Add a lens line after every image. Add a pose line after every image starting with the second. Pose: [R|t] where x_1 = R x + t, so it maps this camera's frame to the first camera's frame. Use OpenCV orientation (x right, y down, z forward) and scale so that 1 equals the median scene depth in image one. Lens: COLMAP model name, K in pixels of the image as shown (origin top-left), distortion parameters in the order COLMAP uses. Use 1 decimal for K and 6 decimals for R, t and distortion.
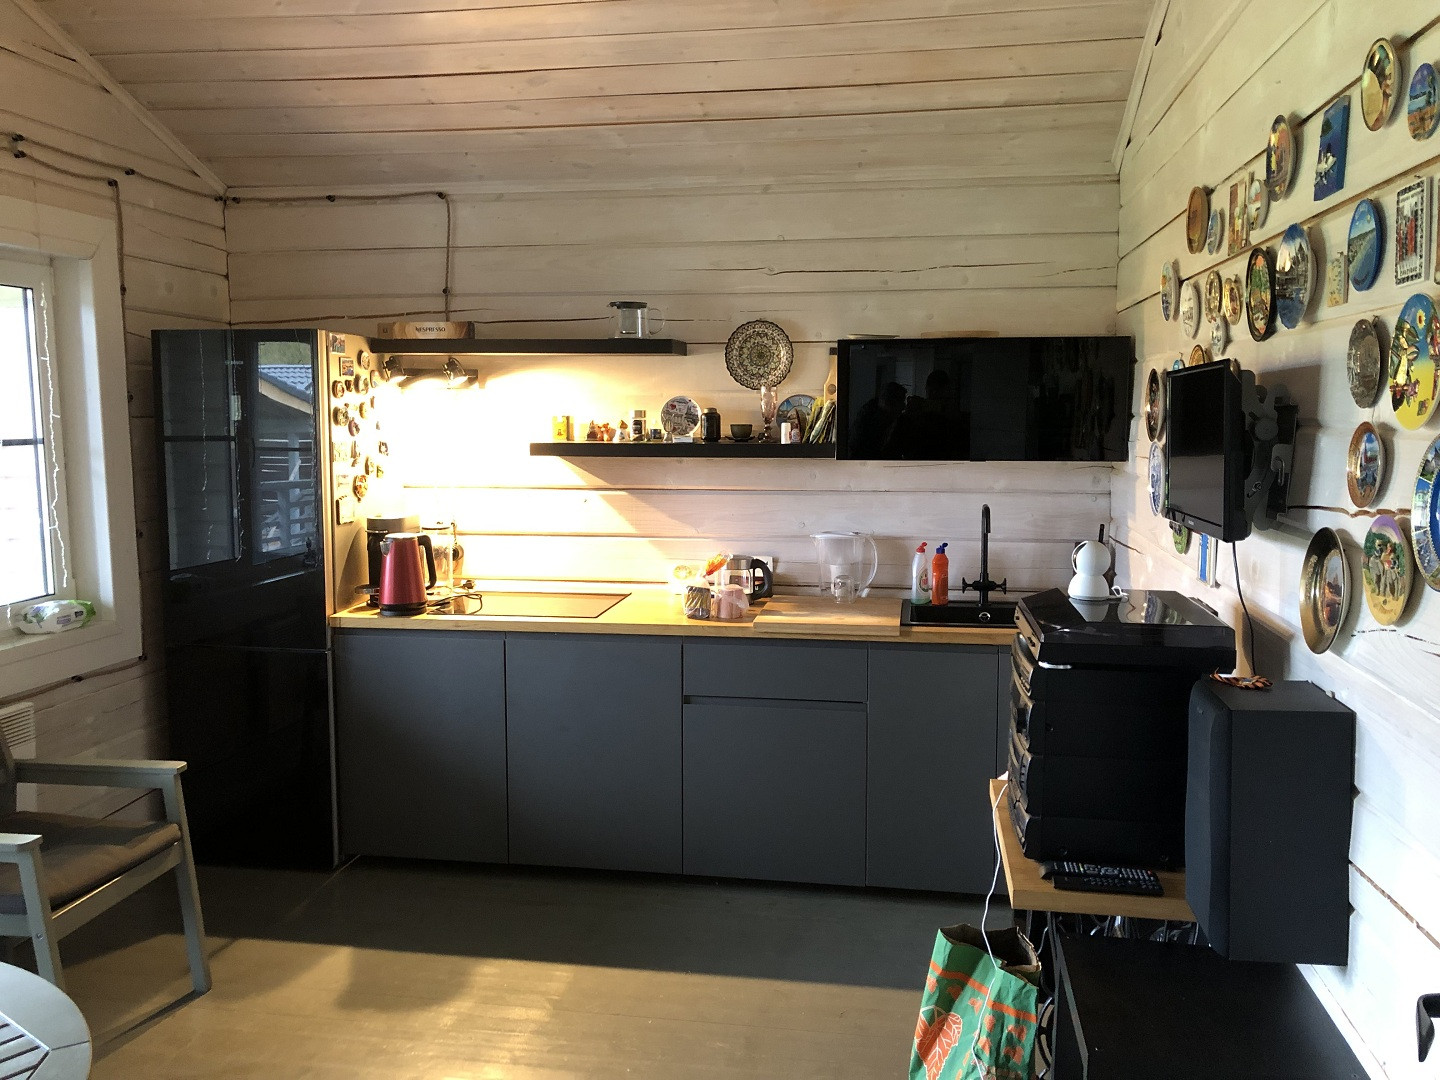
lens RADIAL K [[1178.3, 0, 712.8], [0, 1178.3, 546.4], [0, 0, 1]] dist [0.039926, -0.040383]
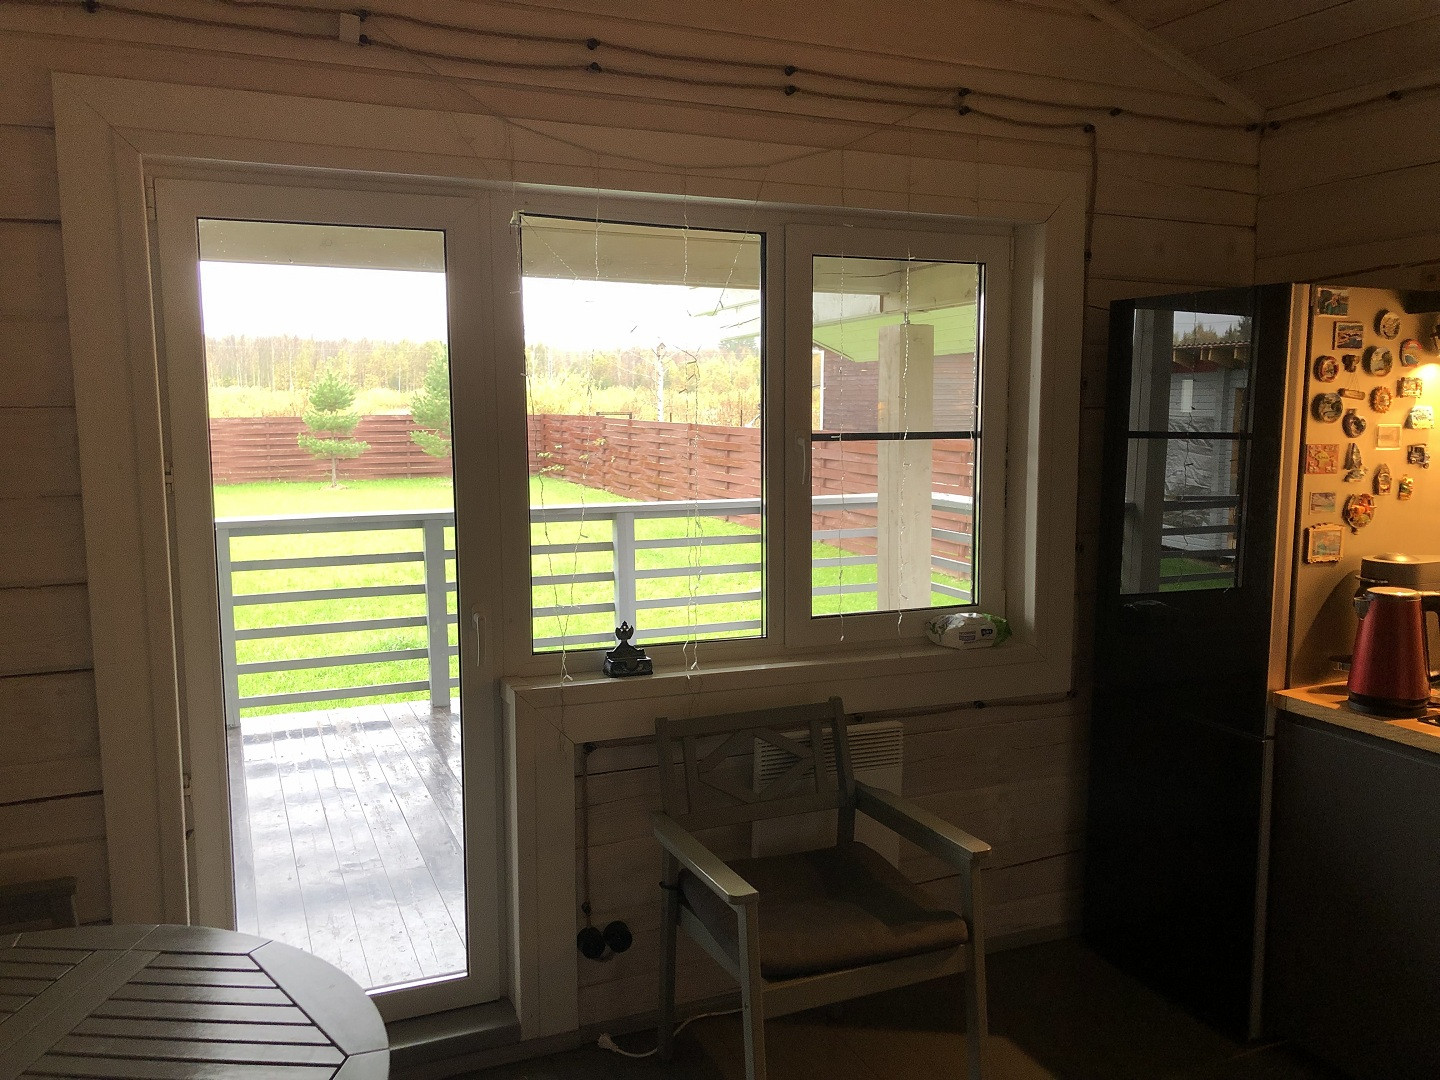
lens RADIAL K [[1178.3, 0, 728.9], [0, 1178.3, 535.9], [0, 0, 1]] dist [0.039926, -0.040383]
pose [[0.551245, 0.095961, -0.828807, 0.071772], [-0.099625, 0.993827, 0.048806, -0.034724], [0.828374, 0.055666, 0.557402, 0.328449]]
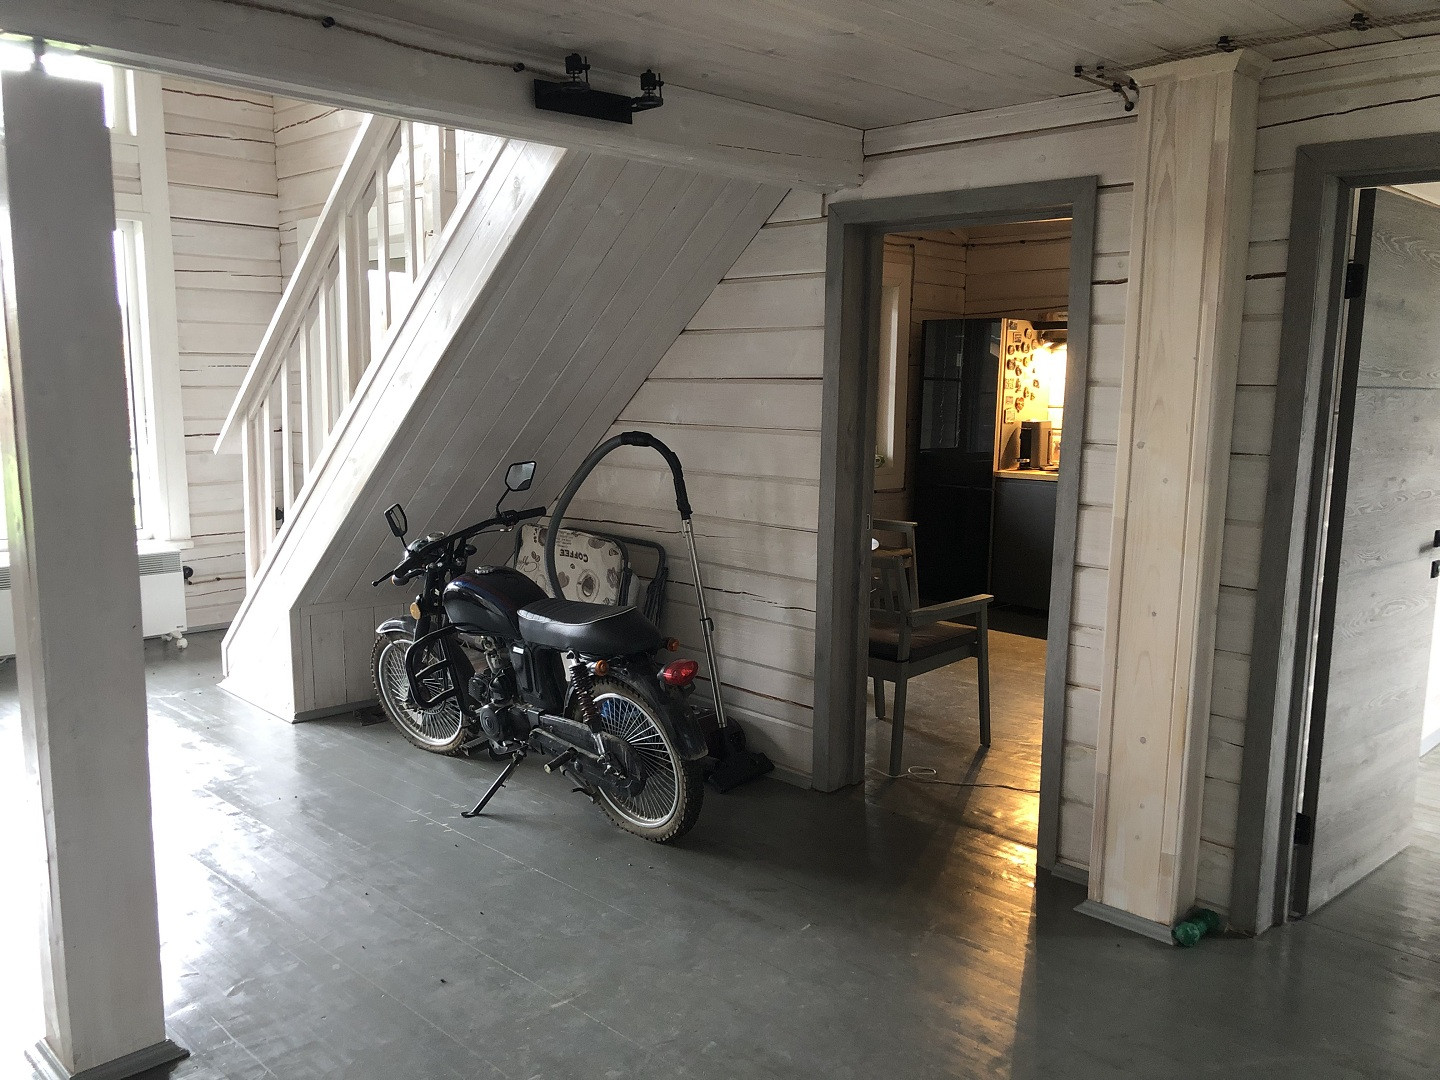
lens RADIAL K [[1178.3, 0, 725.2], [0, 1178.3, 540.4], [0, 0, 1]] dist [0.039926, -0.040383]
pose [[0.819284, 0.090872, -0.566141, 0.386705], [-0.080915, 0.995804, 0.042743, 0.120073], [0.567650, 0.010791, 0.823199, -0.765711]]
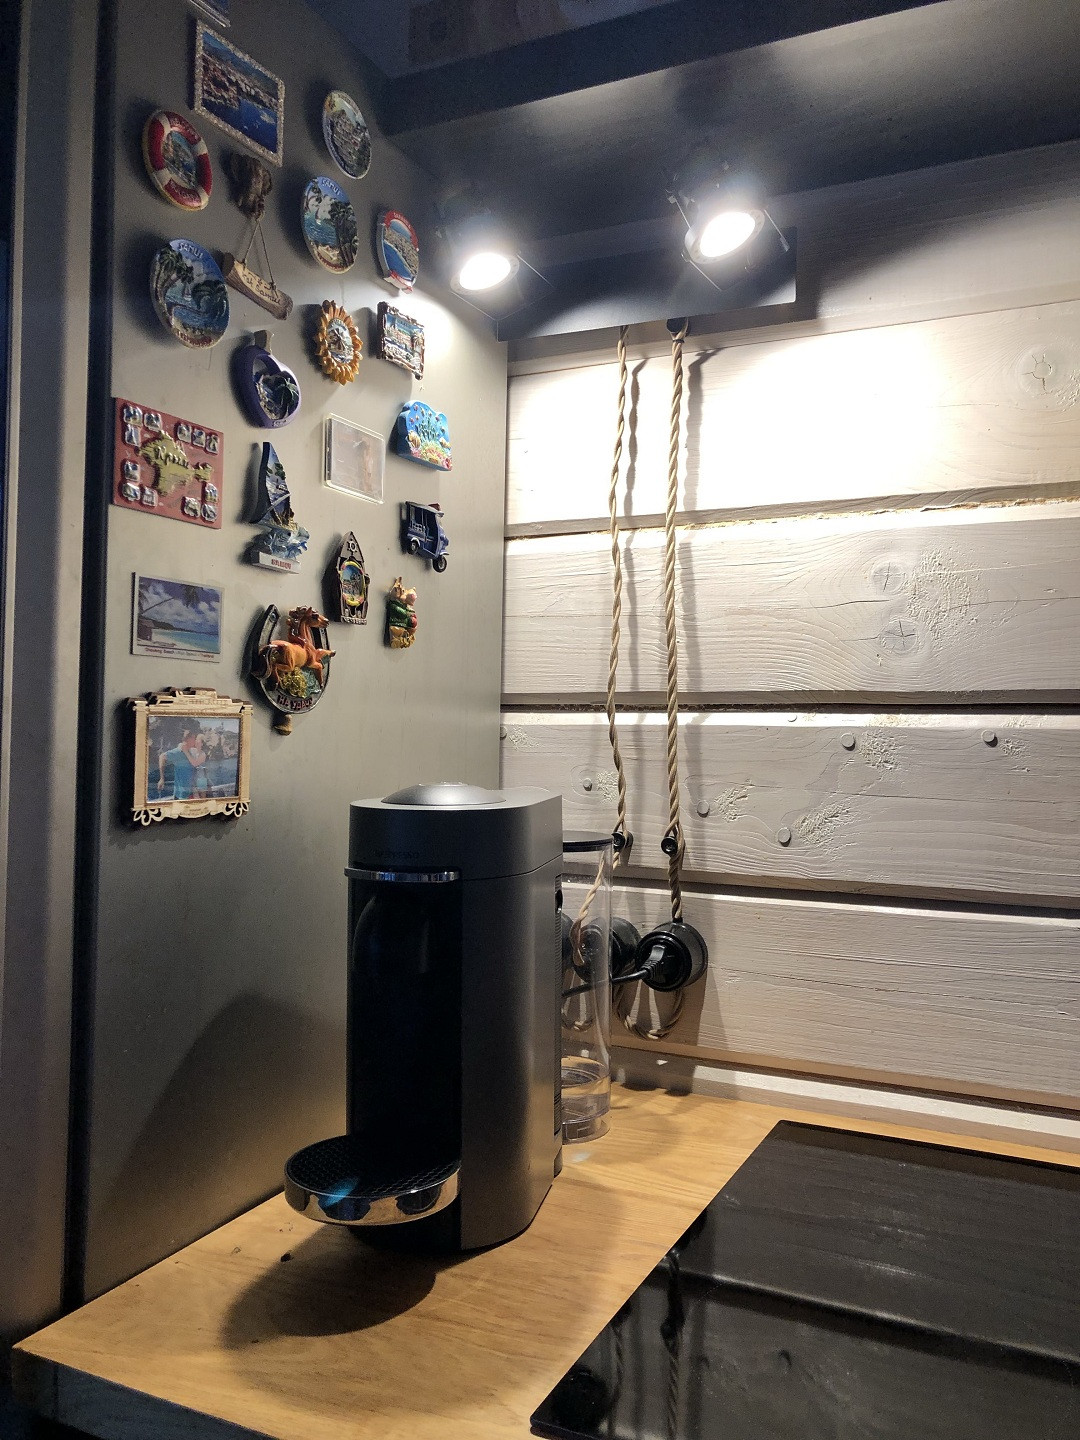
lens RADIAL K [[1178.3, 0, 539.2], [0, 1178.3, 704.0], [0, 0, 1]] dist [0.039926, -0.040383]
pose [[0.958713, 0.004314, -0.284344, -0.195207], [-0.044713, 0.989735, -0.135739, -0.015277], [0.280839, 0.142849, 0.949065, 0.825659]]
